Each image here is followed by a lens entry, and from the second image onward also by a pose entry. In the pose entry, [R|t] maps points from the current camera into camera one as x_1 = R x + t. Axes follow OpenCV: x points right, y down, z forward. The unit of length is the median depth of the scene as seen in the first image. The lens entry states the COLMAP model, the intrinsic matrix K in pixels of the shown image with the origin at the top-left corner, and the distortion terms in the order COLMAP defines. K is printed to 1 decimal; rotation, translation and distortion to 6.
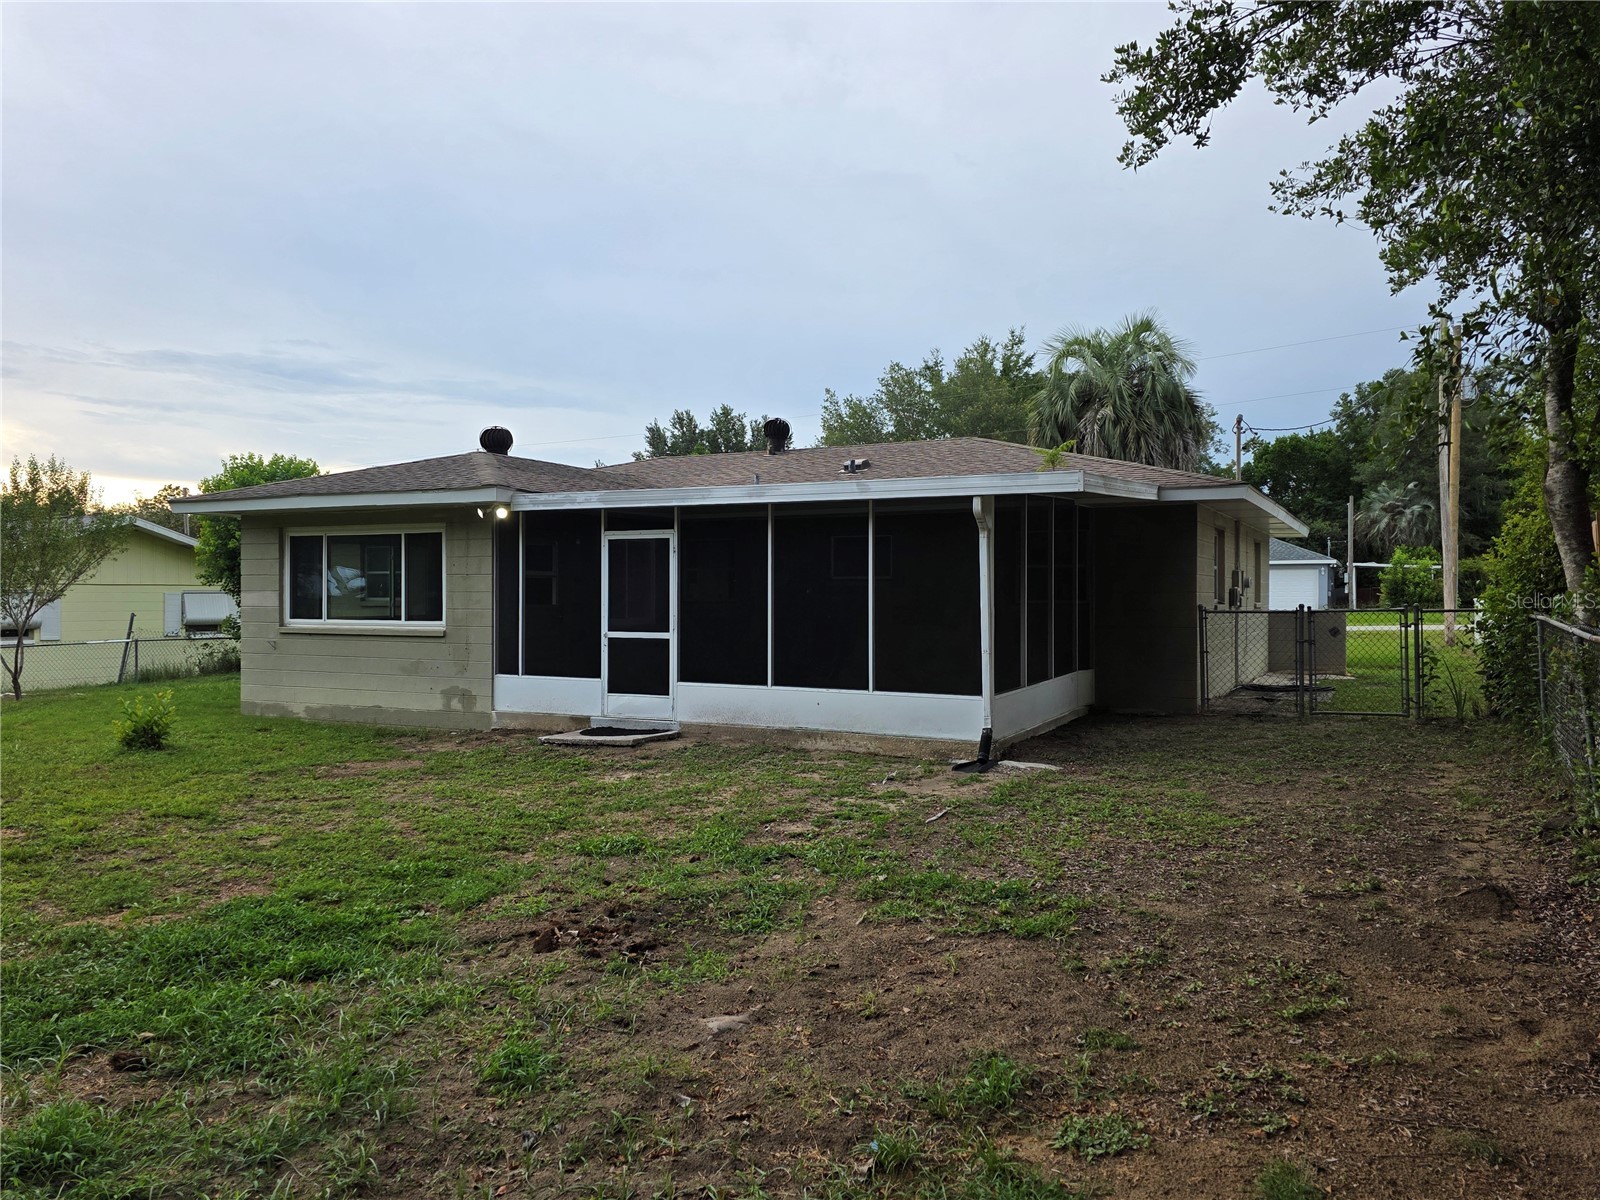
lens RADIAL K [[1151.5, 0, 800.0], [0, 1151.5, 600.0], [0, 0, 1]] dist [0.115515, -0.221107]
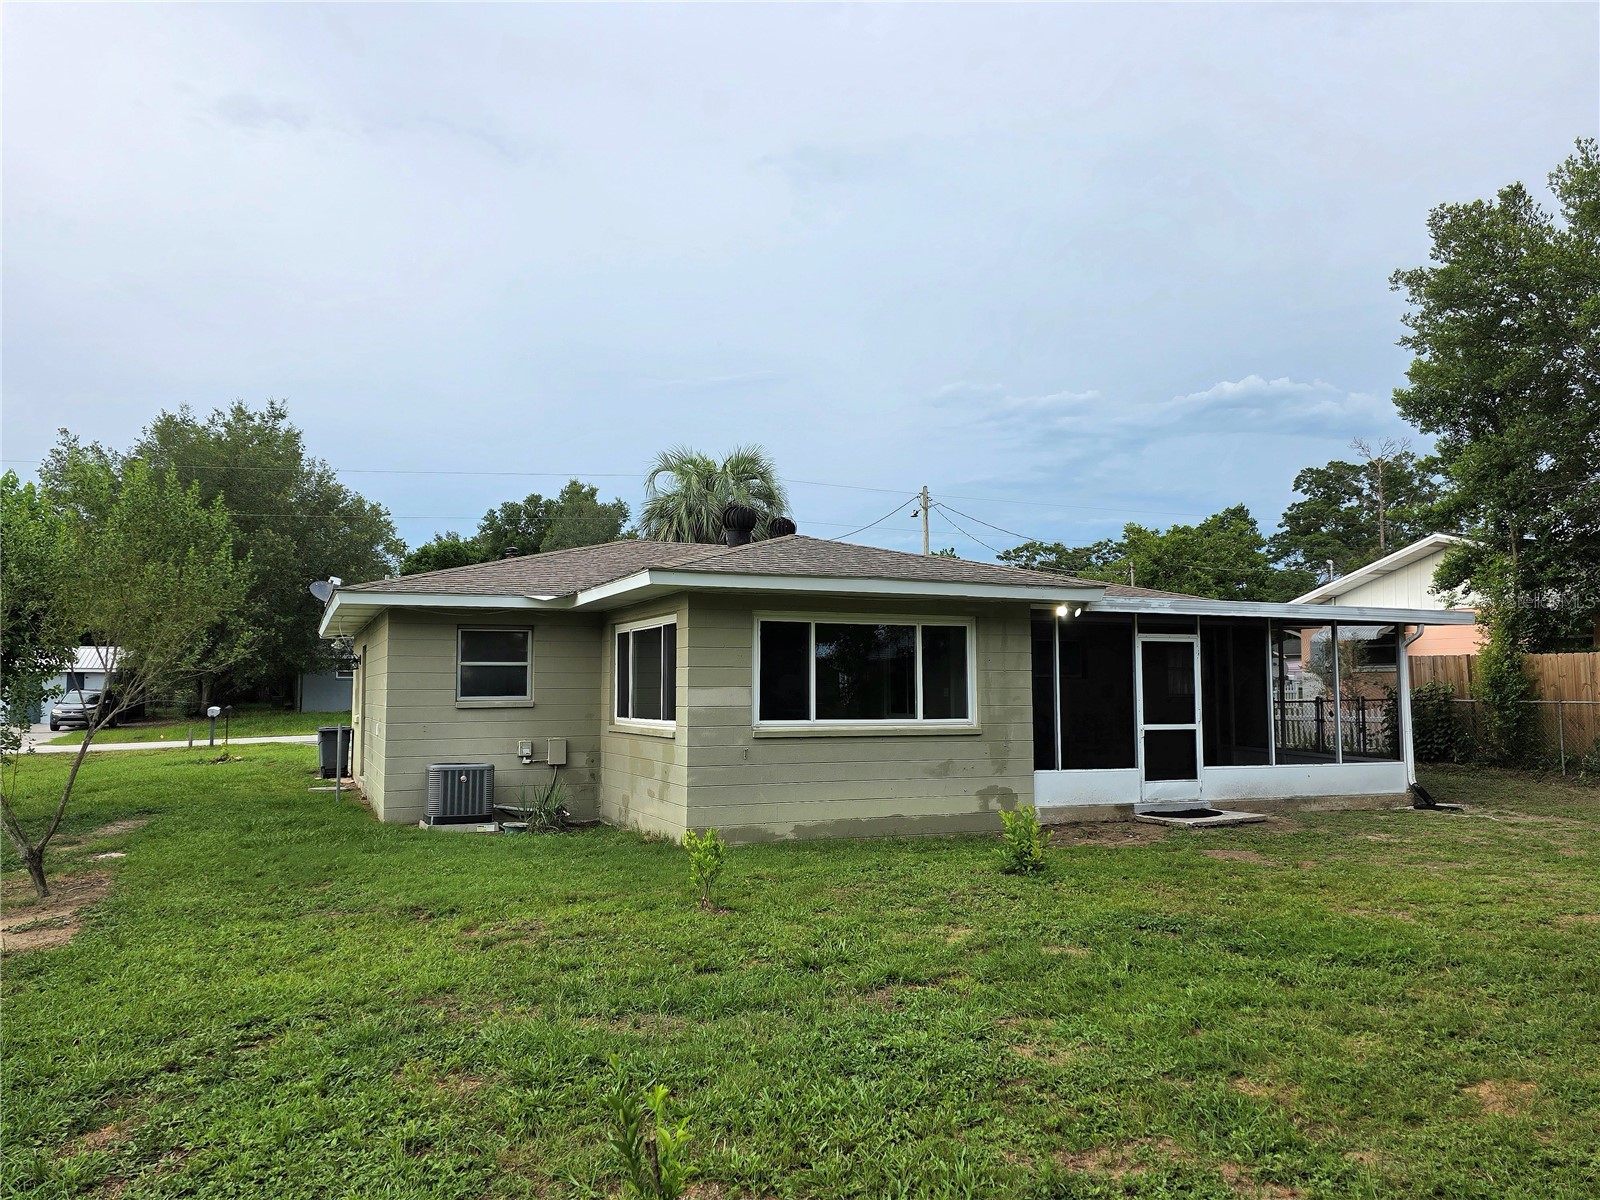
lens RADIAL K [[1151.5, 0, 800.0], [0, 1151.5, 600.0], [0, 0, 1]] dist [0.115515, -0.221107]
pose [[0.648462, 0.057722, 0.759056, -1.223512], [0.005794, 0.996718, -0.080745, -0.003485], [-0.761225, 0.056758, 0.645999, 0.522941]]
